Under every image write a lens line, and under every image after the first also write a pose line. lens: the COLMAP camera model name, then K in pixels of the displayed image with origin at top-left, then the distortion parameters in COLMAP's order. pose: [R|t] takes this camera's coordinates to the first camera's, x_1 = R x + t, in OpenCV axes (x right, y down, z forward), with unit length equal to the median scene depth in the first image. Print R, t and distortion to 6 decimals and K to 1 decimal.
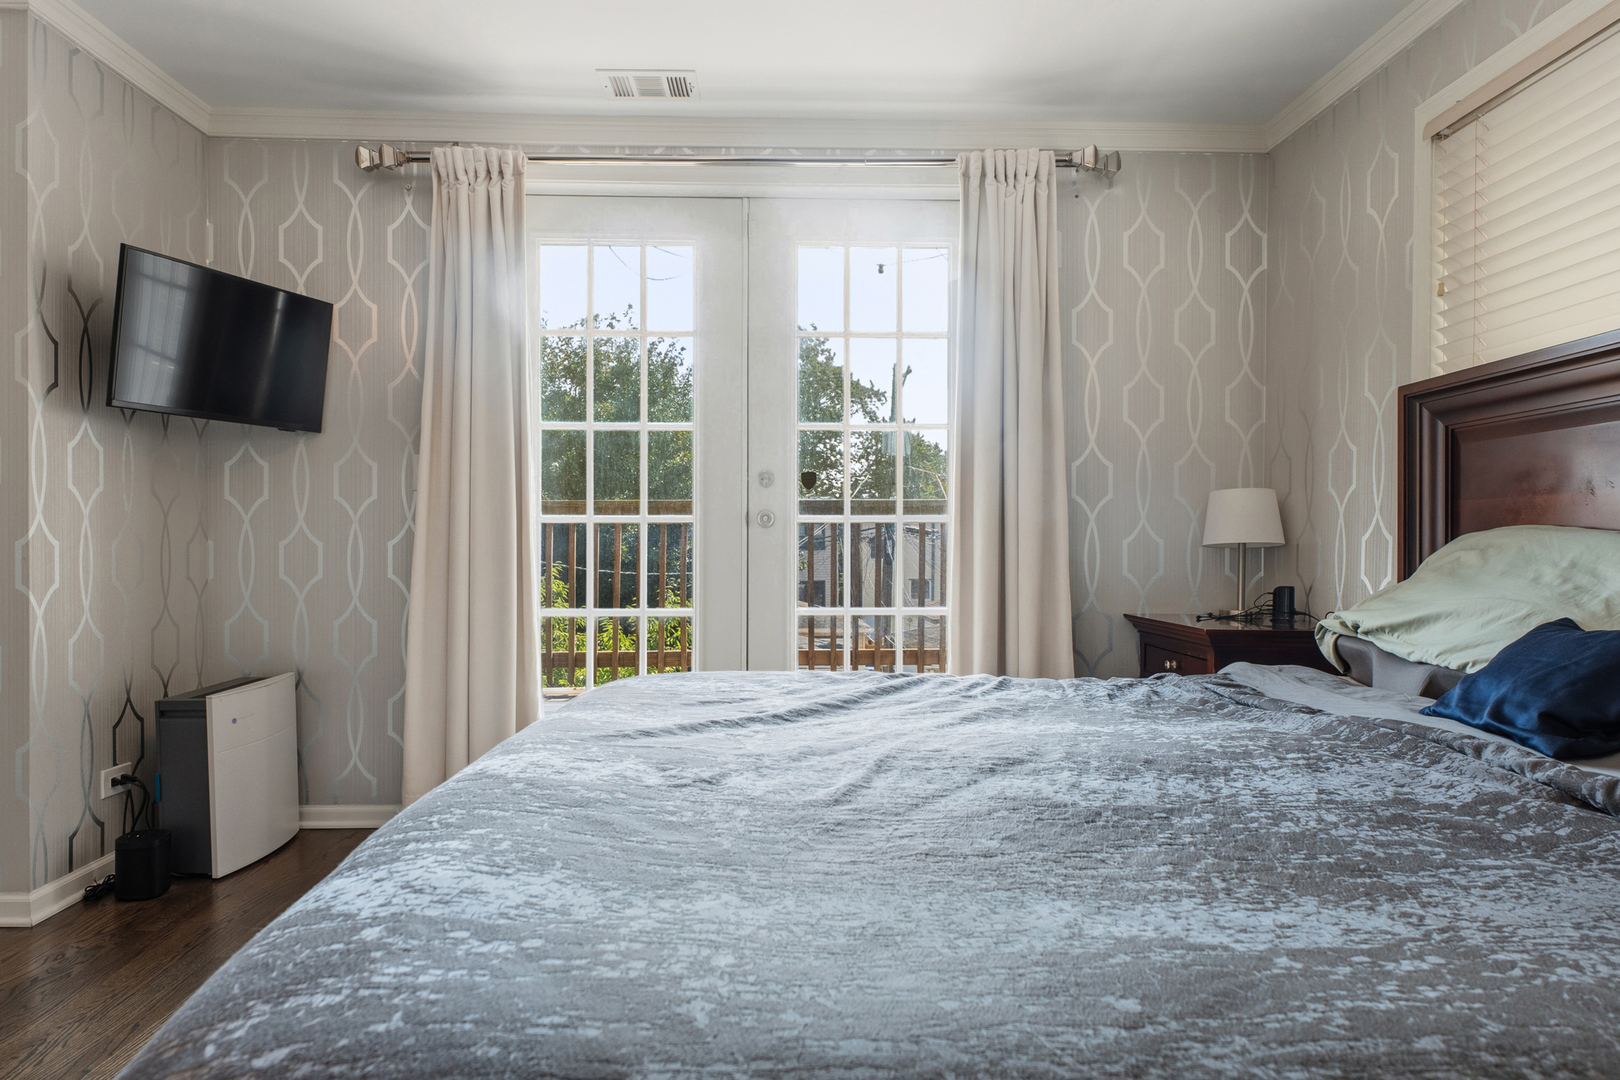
lens RADIAL K [[1017.7, 0, 810.0], [0, 1017.7, 540.0], [0, 0, 1]] dist [-0.008151, 0.000923]
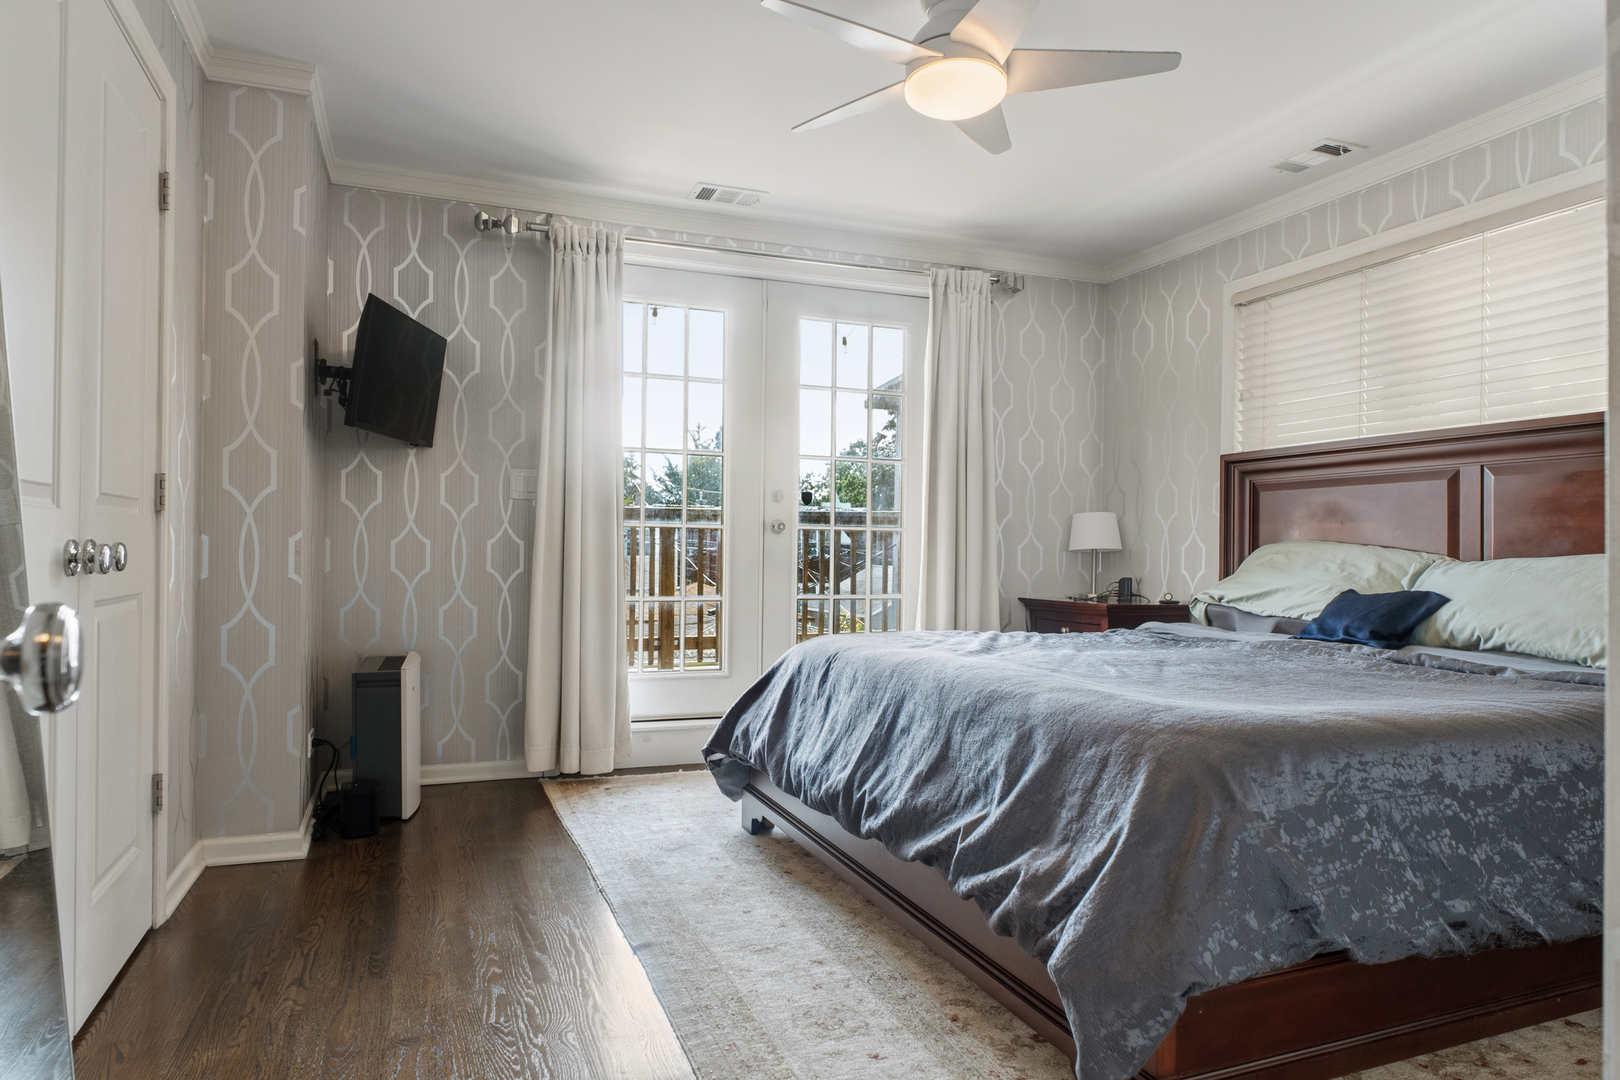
lens RADIAL K [[1010.4, 0, 810.0], [0, 1010.4, 540.0], [0, 0, 1]] dist [-0.025499, -0.002078]
pose [[0.941540, 0.012364, 0.336675, -0.466132], [-0.011377, 0.999923, -0.004904, 0.002138], [-0.336710, 0.000787, 0.941608, -0.246385]]
